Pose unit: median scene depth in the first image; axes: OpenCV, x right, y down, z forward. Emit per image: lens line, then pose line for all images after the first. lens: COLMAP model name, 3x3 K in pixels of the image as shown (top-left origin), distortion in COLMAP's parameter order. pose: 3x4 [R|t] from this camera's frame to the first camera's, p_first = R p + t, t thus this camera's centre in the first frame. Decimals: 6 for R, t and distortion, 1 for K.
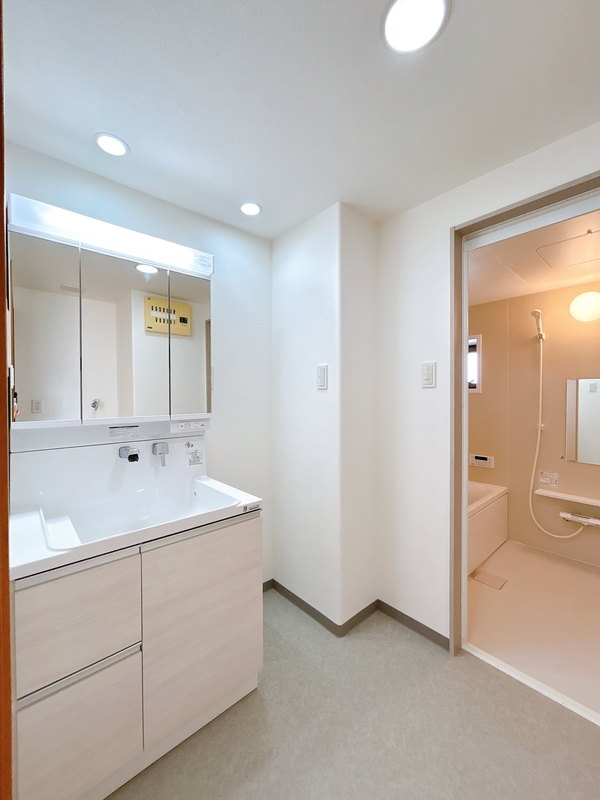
lens RADIAL K [[320.3, 0, 300.0], [0, 320.3, 400.0], [0, 0, 1]] dist [0.001524, 0.000295]
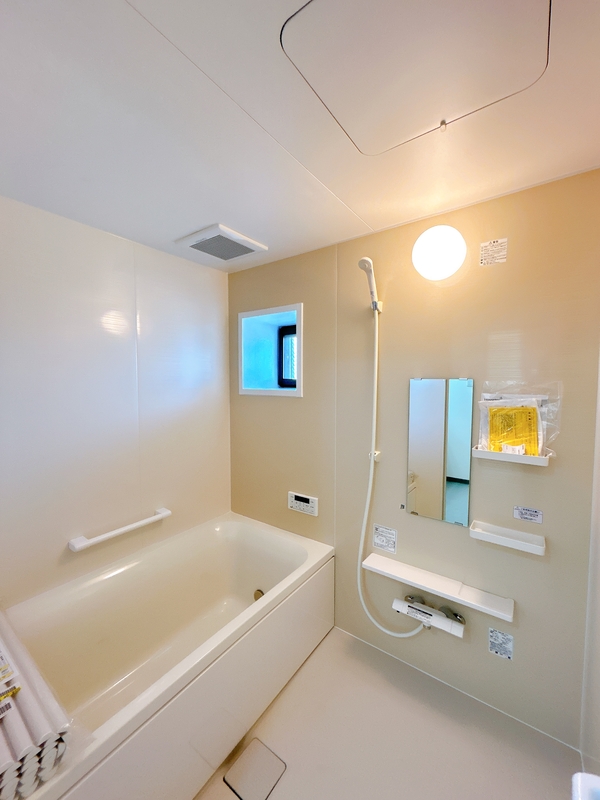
lens RADIAL K [[325.4, 0, 300.0], [0, 325.4, 400.0], [0, 0, 1]] dist [-0.000269, 0.000102]
pose [[0.975634, 0.009018, 0.219218, 0.474992], [-0.014370, 0.999636, 0.022832, -0.034928], [-0.218932, -0.025426, 0.975409, 0.427776]]
